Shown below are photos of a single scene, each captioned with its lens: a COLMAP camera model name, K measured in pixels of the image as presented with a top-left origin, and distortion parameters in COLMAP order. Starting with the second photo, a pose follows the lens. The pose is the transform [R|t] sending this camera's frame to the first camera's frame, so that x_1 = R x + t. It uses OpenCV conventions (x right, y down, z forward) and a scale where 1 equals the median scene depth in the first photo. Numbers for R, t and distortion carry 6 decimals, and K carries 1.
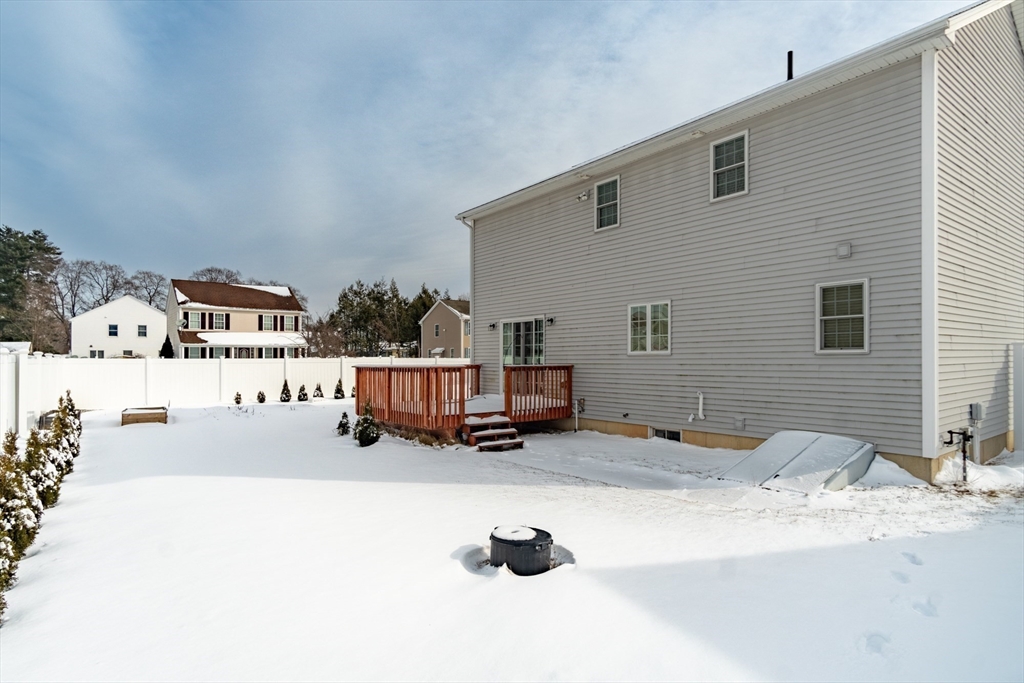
lens RADIAL K [[554.3, 0, 515.3], [0, 554.3, 338.3], [0, 0, 1]] dist [0.009926, 0.001065]
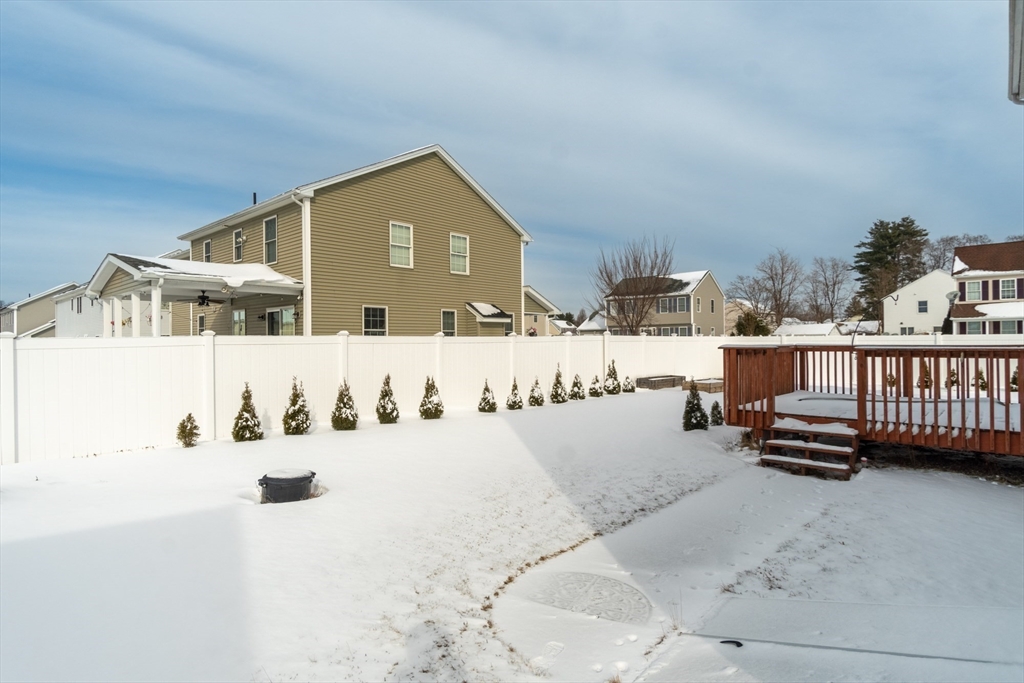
lens RADIAL K [[546.6, 0, 514.6], [0, 546.6, 329.7], [0, 0, 1]] dist [0.004937, 0.000083]
pose [[0.166238, -0.018094, -0.985920, 0.151433], [0.045272, 0.998917, -0.010699, 0.005215], [0.985046, -0.042856, 0.166877, 0.146653]]
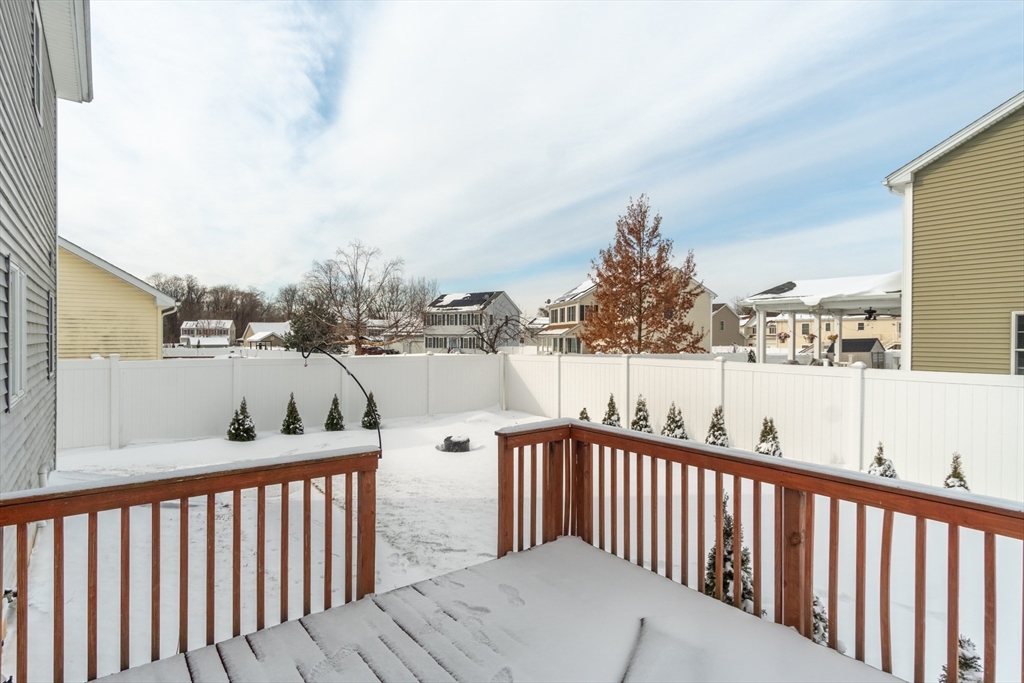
lens RADIAL K [[546.6, 0, 514.6], [0, 546.6, 329.7], [0, 0, 1]] dist [0.004937, 0.000083]
pose [[-0.999813, 0.000391, 0.019322, -0.031496], [-0.000546, 0.998825, -0.048451, -0.000842], [-0.019318, -0.048453, -0.998639, 0.376093]]
